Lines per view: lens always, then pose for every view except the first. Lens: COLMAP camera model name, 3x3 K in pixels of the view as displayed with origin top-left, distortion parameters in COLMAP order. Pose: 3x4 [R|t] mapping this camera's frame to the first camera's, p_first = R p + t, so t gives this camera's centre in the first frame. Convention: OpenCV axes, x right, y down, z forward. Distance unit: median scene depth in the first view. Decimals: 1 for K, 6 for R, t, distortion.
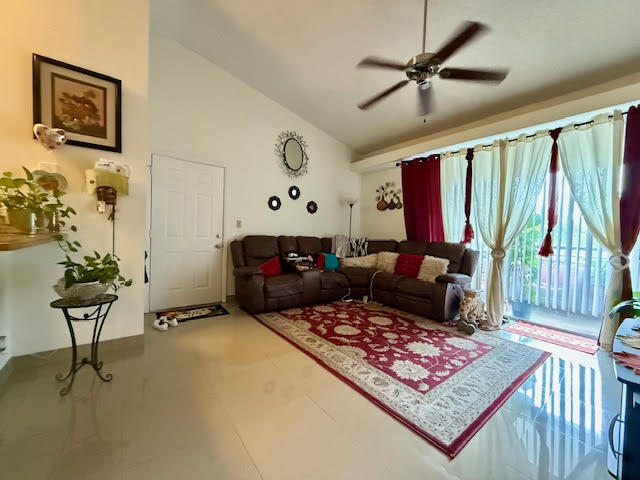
lens RADIAL K [[255.5, 0, 317.8], [0, 255.5, 240.2], [0, 0, 1]] dist [0.002100, 0.000104]
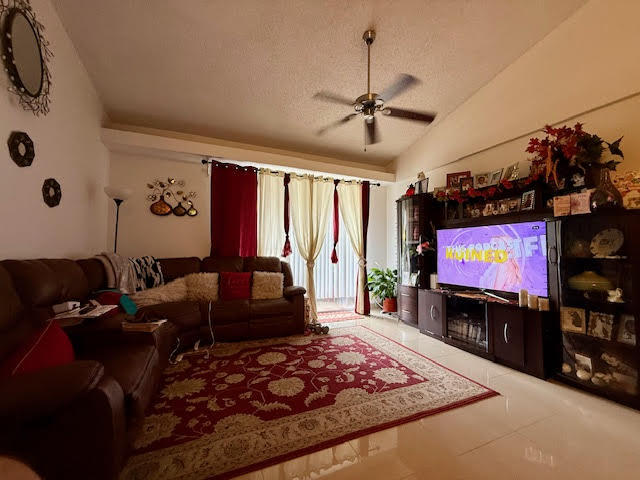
lens RADIAL K [[255.5, 0, 319.0], [0, 255.5, 239.3], [0, 0, 1]] dist [0.002100, 0.000104]
pose [[0.246127, 0.020435, 0.969022, -0.618418], [0.027383, 0.999232, -0.028027, -0.039495], [-0.968851, 0.033433, 0.245379, 0.792393]]
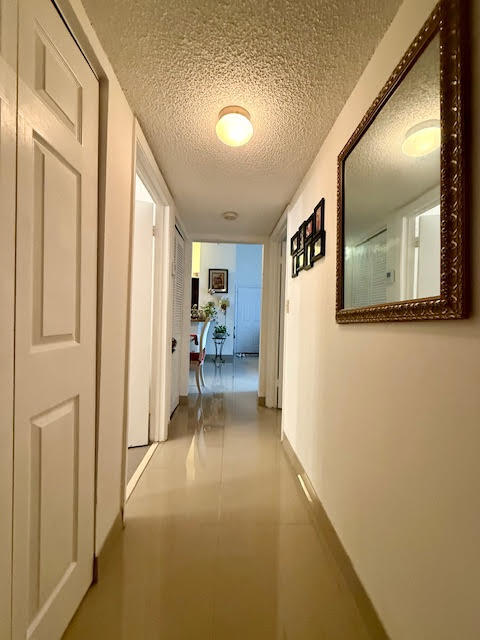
lens RADIAL K [[255.5, 0, 238.1], [0, 255.5, 319.0], [0, 0, 1]] dist [0.002100, 0.000104]
pose [[0.822491, -0.005147, -0.568754, 0.881428], [-0.015028, 0.999413, -0.030776, 0.048986], [0.568579, 0.033861, 0.821931, -1.178845]]
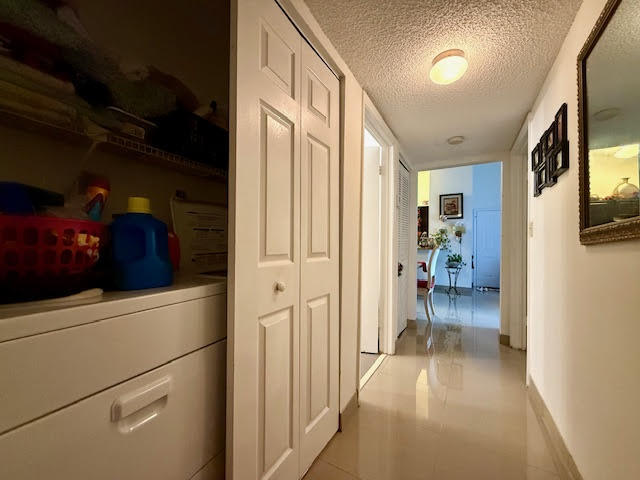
lens RADIAL K [[255.5, 0, 321.8], [0, 255.5, 242.4], [0, 0, 1]] dist [0.002100, 0.000104]
pose [[0.392772, -0.031978, -0.919080, 0.968251], [-0.022461, 0.998764, -0.044349, 0.062037], [0.919361, 0.038062, 0.391568, -1.228220]]
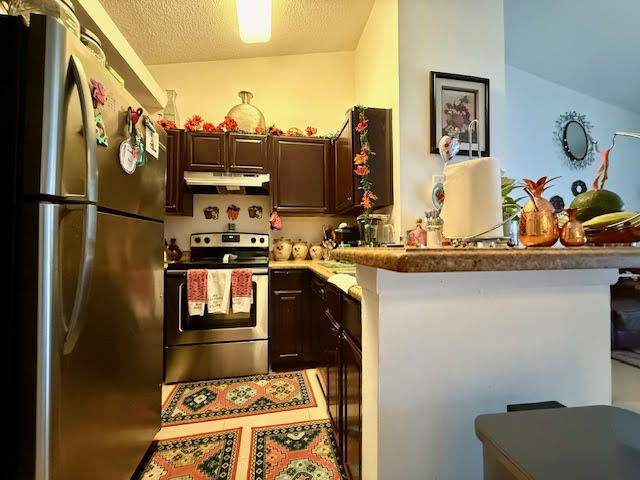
lens RADIAL K [[255.5, 0, 324.4], [0, 255.5, 241.5], [0, 0, 1]] dist [0.002100, 0.000104]
pose [[0.892383, -0.049276, -0.448580, -0.753811], [0.025044, 0.997896, -0.059795, -0.000734], [0.450583, 0.042126, 0.891740, -0.050517]]
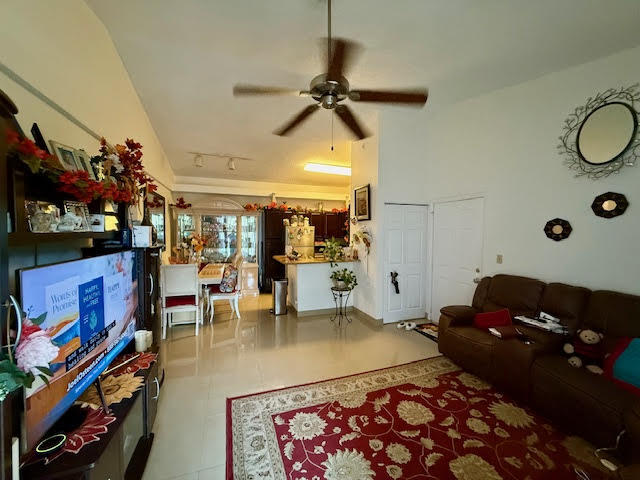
lens RADIAL K [[255.5, 0, 319.0], [0, 255.5, 238.4], [0, 0, 1]] dist [0.002100, 0.000104]
pose [[-0.302724, -0.006407, -0.953057, 1.002077], [-0.041950, 0.999098, 0.006608, -0.166864], [0.952155, 0.041981, -0.302719, 1.027945]]
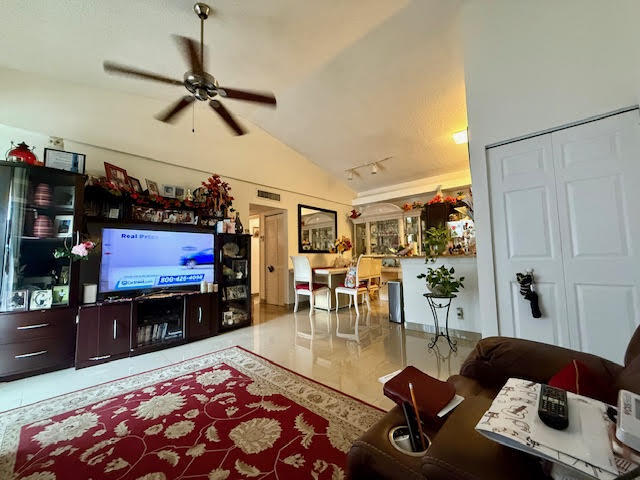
lens RADIAL K [[255.5, 0, 318.4], [0, 255.5, 238.4], [0, 0, 1]] dist [0.002100, 0.000104]
pose [[-0.986592, -0.023574, -0.161497, 0.089387], [-0.014978, 0.998416, -0.054238, -0.018217], [0.162520, -0.051092, -0.985382, 1.696959]]
